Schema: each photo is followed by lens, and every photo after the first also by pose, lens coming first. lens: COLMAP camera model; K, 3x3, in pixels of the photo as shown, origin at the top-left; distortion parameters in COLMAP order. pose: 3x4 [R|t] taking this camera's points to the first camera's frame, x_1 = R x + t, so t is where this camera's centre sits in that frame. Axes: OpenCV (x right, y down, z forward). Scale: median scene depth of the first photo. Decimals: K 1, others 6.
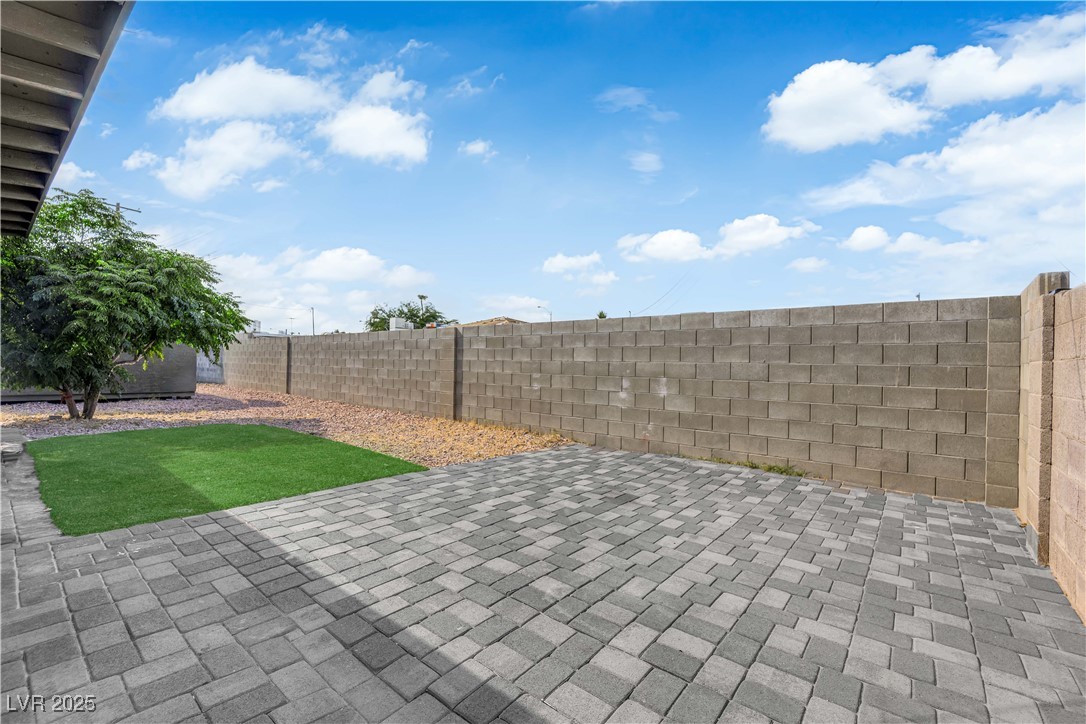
lens RADIAL K [[467.8, 0, 542.2], [0, 467.8, 363.7], [0, 0, 1]] dist [-0.000674, -0.000051]
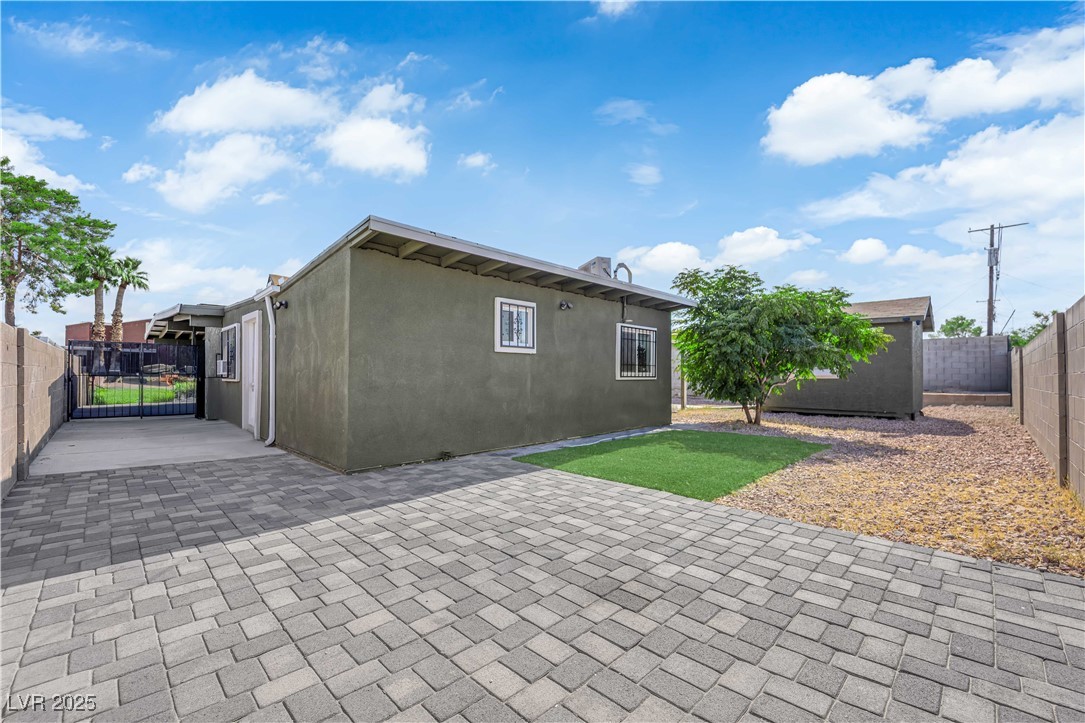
lens RADIAL K [[438.3, 0, 531.1], [0, 438.3, 378.6], [0, 0, 1]] dist [-0.011208, -0.002267]
pose [[-0.110224, -0.018504, -0.993734, 0.912999], [-0.004124, 0.999827, -0.018160, 0.022511], [0.993898, 0.002097, -0.110281, 1.148705]]
